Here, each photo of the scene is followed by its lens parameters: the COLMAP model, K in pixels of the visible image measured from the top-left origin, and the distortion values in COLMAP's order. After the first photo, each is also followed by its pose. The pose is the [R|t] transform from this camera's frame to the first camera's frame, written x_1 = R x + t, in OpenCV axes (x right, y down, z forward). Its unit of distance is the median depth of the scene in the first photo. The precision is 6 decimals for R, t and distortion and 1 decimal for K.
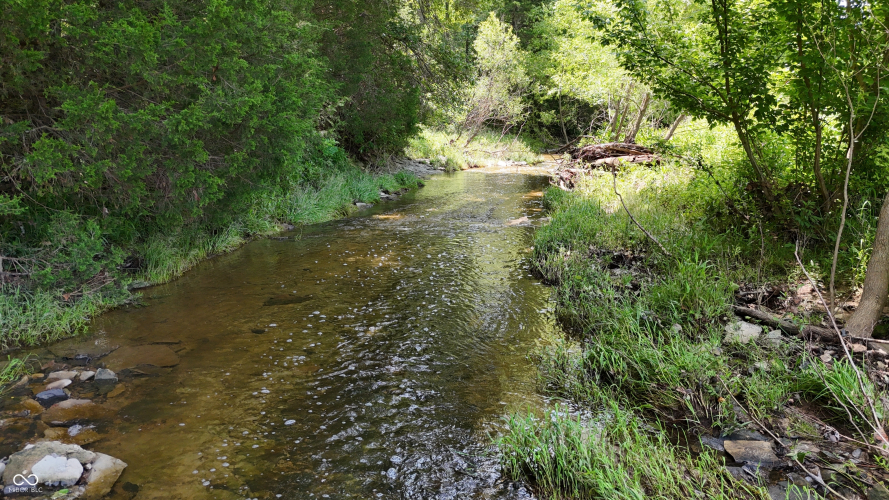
lens RADIAL K [[648.8, 0, 444.5], [0, 648.8, 250.0], [0, 0, 1]] dist [0.061991, -0.066458]
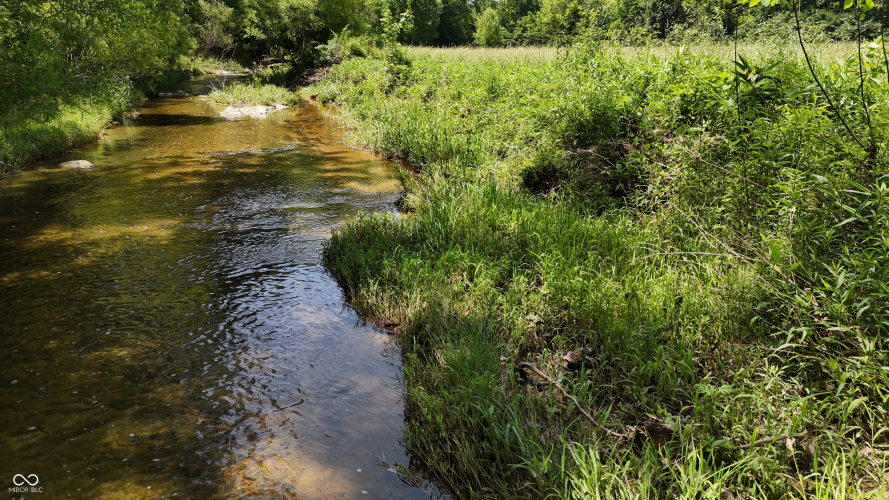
lens RADIAL K [[648.8, 0, 444.5], [0, 648.8, 250.0], [0, 0, 1]] dist [0.061991, -0.066458]
pose [[0.913361, -0.117871, 0.389717, -0.221491], [0.076744, 0.989861, 0.119524, 0.336704], [-0.399854, -0.079260, 0.913146, -1.717366]]
